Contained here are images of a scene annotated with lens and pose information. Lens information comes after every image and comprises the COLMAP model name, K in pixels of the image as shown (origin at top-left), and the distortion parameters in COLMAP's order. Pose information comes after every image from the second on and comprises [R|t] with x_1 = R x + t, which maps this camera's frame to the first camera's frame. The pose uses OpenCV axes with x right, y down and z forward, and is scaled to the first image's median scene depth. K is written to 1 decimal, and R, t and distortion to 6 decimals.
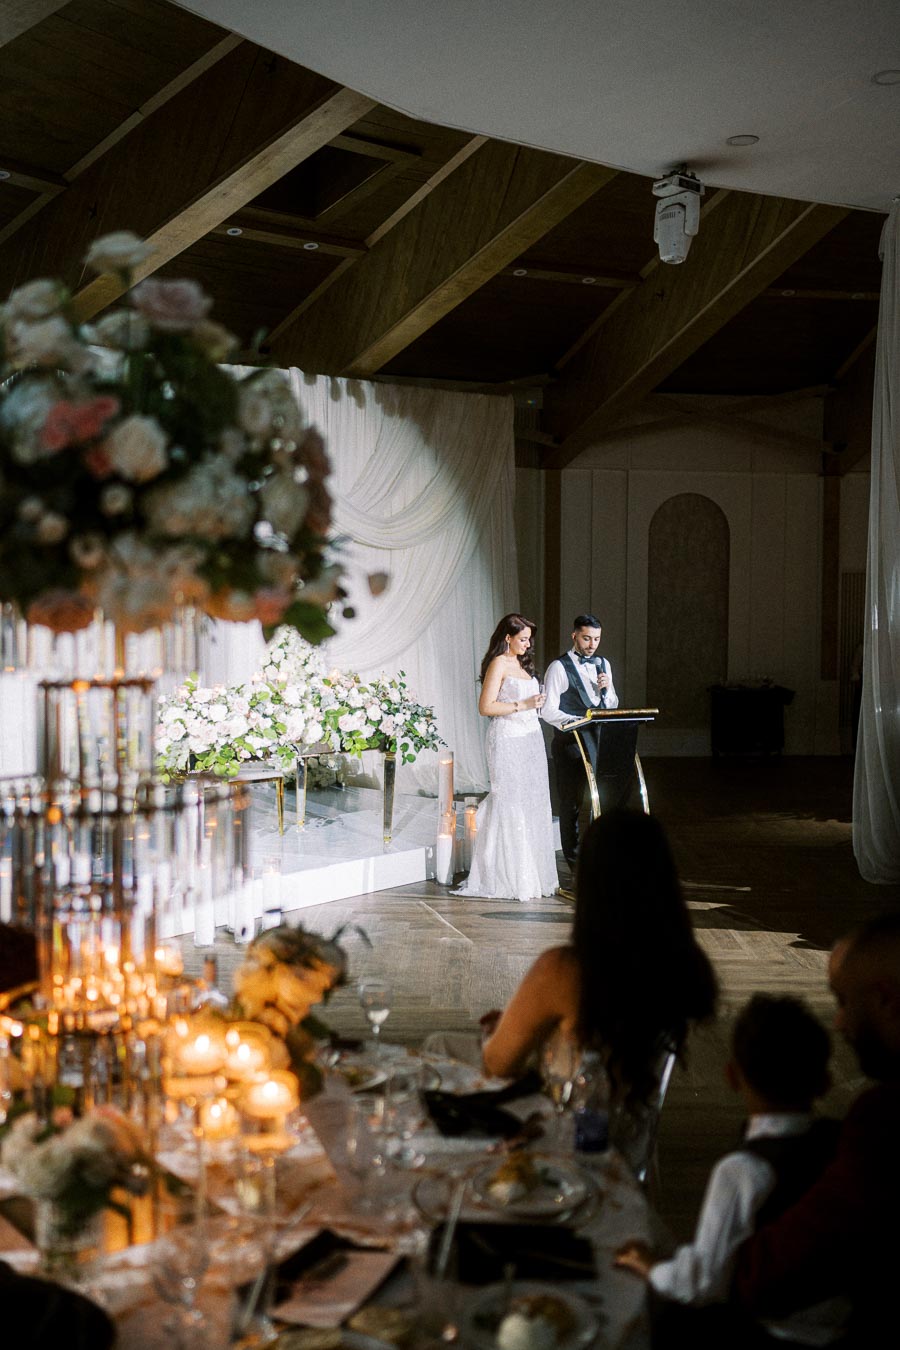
lens RADIAL K [[1266.7, 0, 450.2], [0, 1266.7, 651.2], [0, 0, 1]] dist [0.005505, 0.010167]
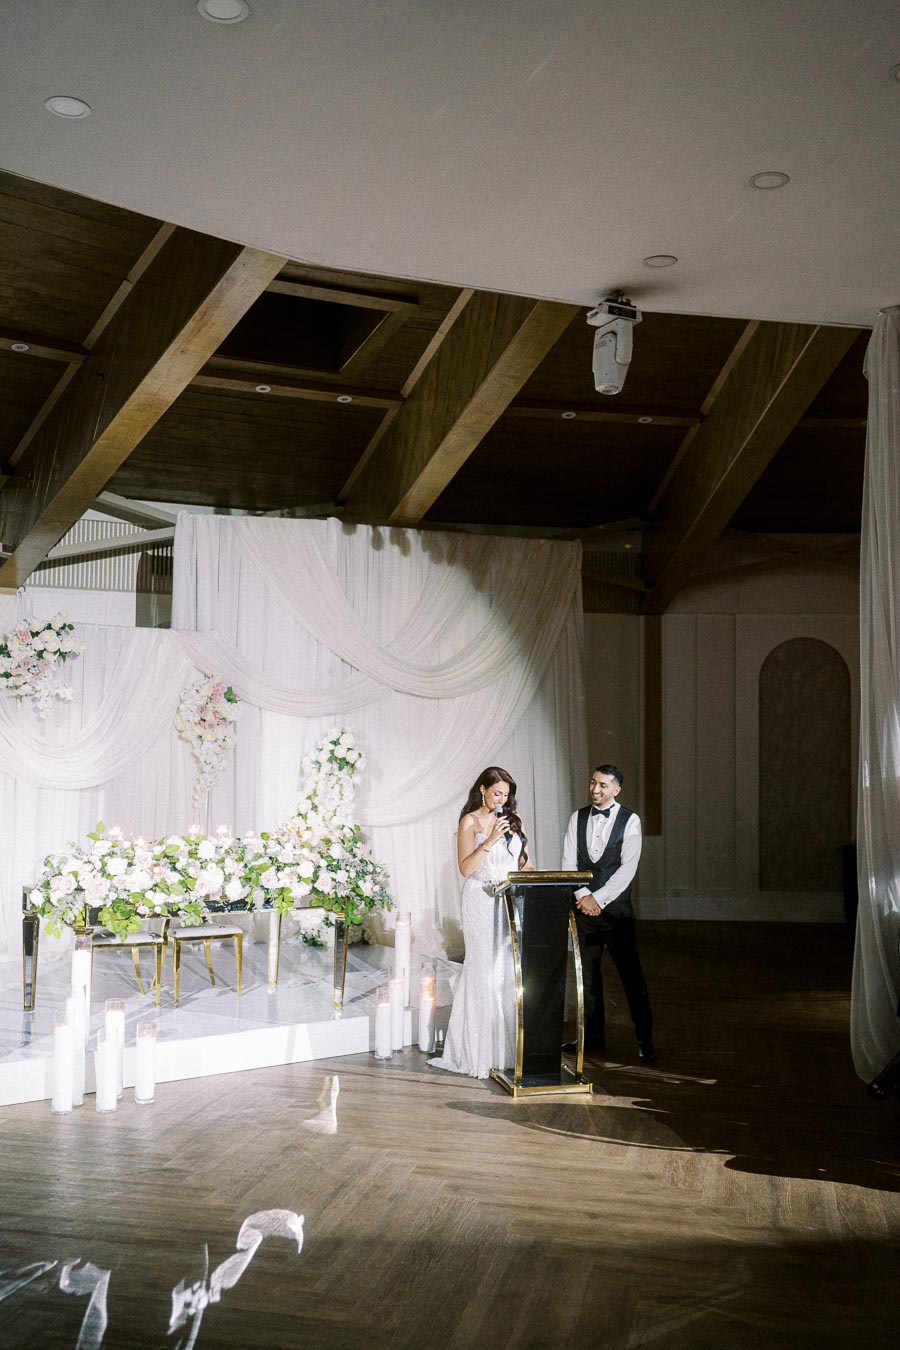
lens RADIAL K [[1259.8, 0, 450.0], [0, 1259.8, 675.0], [0, 0, 1]] dist [-0.006429, 0.013820]
pose [[0.979574, -0.006894, -0.200968, 0.173179], [-0.013071, 0.995115, -0.097849, -0.004182], [0.200661, 0.098477, 0.974699, 0.061953]]
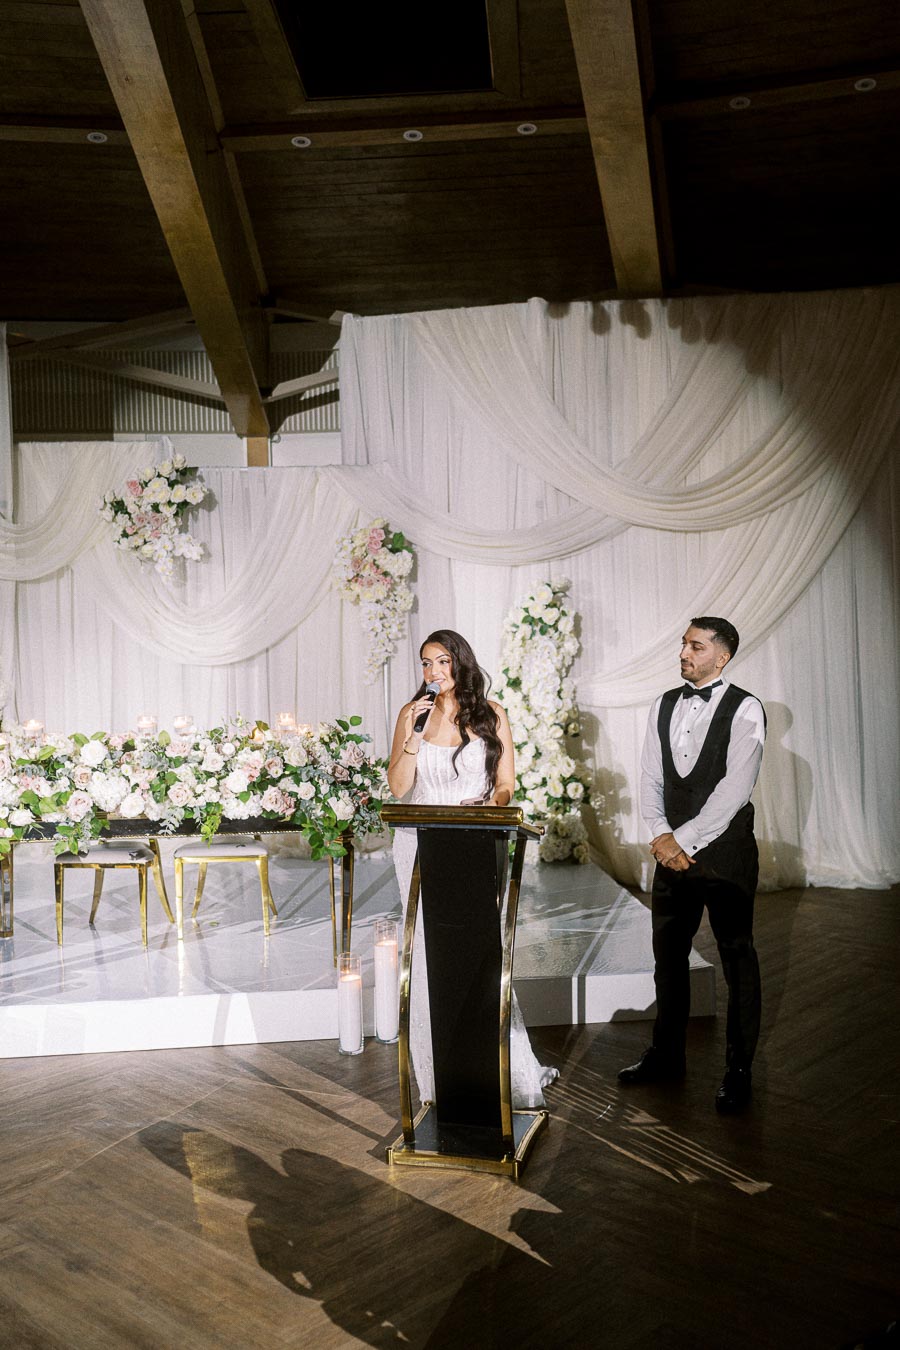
lens RADIAL K [[1259.8, 0, 450.0], [0, 1259.8, 675.0], [0, 0, 1]] dist [-0.006429, 0.013820]
pose [[0.768433, 0.002625, -0.639924, 0.328611], [0.007003, 0.999897, 0.012511, -0.010471], [0.639892, -0.014095, 0.768336, 0.404484]]
